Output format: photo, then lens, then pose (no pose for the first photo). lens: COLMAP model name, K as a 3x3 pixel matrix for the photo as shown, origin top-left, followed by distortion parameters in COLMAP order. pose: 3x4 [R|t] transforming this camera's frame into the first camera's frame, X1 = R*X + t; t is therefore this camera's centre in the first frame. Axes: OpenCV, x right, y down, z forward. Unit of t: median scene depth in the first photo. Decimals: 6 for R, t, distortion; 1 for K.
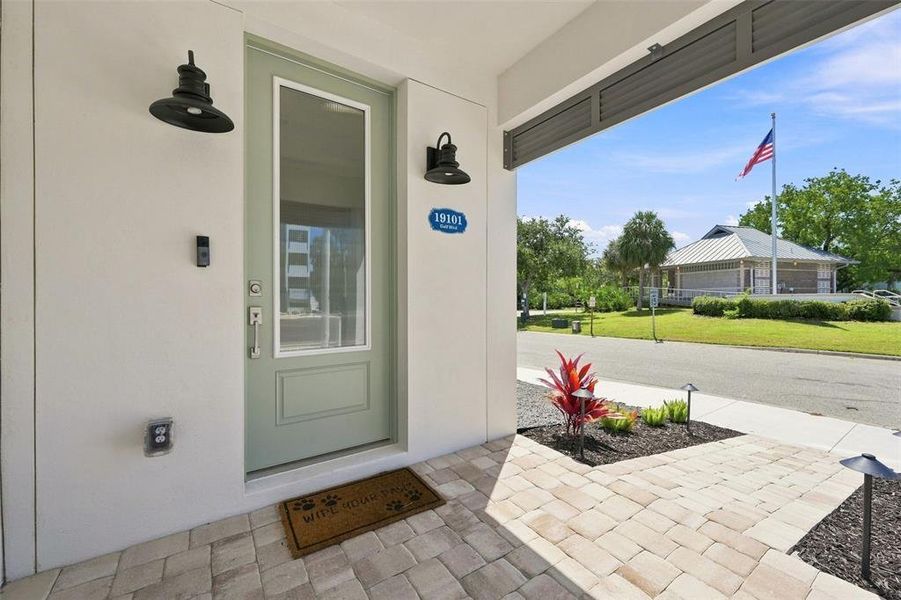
lens RADIAL K [[360.5, 0, 450.5], [0, 360.5, 300.0], [0, 0, 1]] dist [-0.000192, -0.000098]
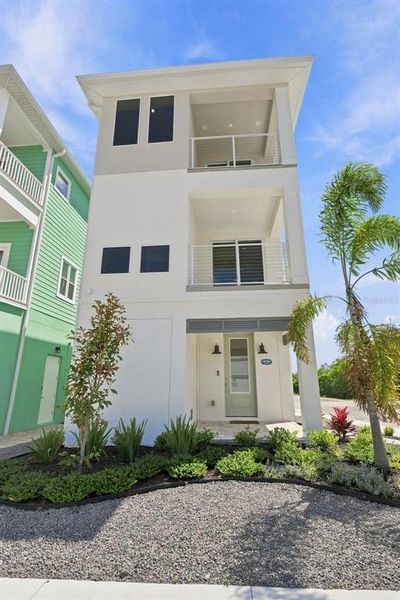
lens RADIAL K [[293.2, 0, 200.0], [0, 293.2, 300.0], [0, 0, 1]] dist [0.000470, -0.000429]
pose [[0.780307, -0.170507, -0.601704, 0.249724], [-0.001069, 0.961751, -0.273922, 0.003753], [0.625395, 0.214387, 0.750279, -0.350253]]
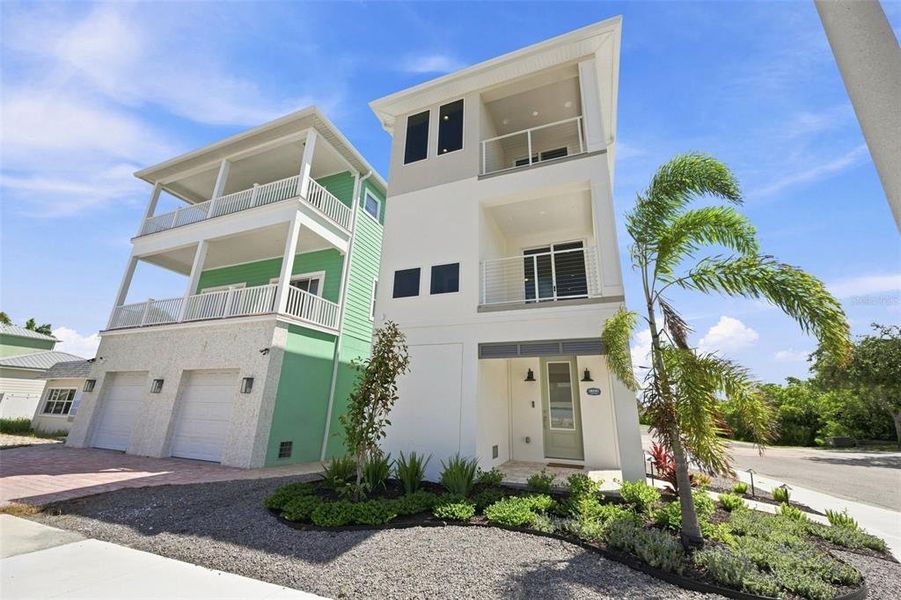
lens RADIAL K [[347.5, 0, 450.5], [0, 347.5, 300.0], [0, 0, 1]] dist [-0.000299, -0.000023]
pose [[0.560648, -0.234012, -0.794300, 0.324151], [-0.032433, 0.952295, -0.303452, -0.001208], [0.827419, 0.195891, 0.526312, -0.318412]]
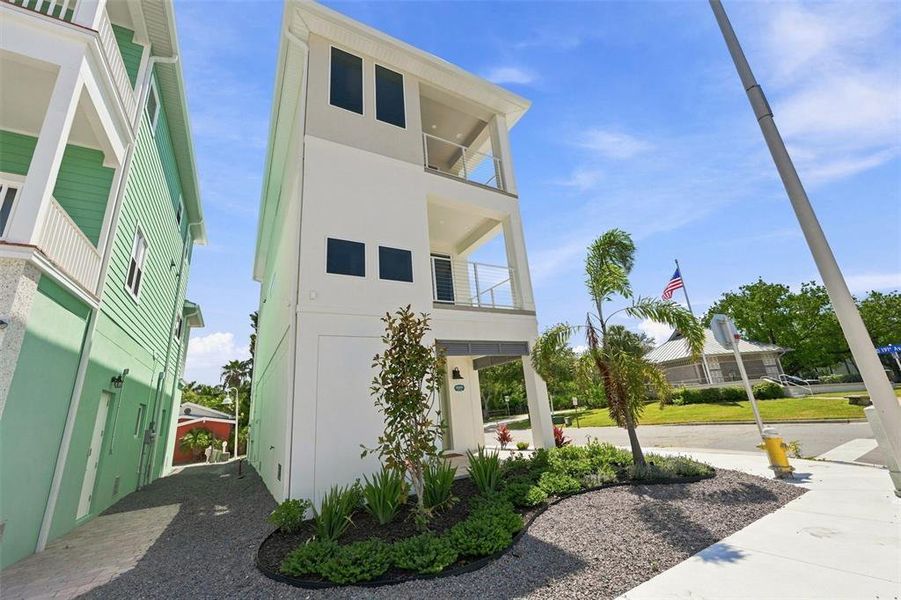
lens RADIAL K [[360.5, 0, 450.5], [0, 360.5, 300.0], [0, 0, 1]] dist [-0.000192, -0.000098]
pose [[0.994069, -0.098426, -0.046253, 0.027447], [0.080713, 0.952762, -0.292796, 0.001679], [0.072887, 0.287327, 0.955055, -0.482855]]
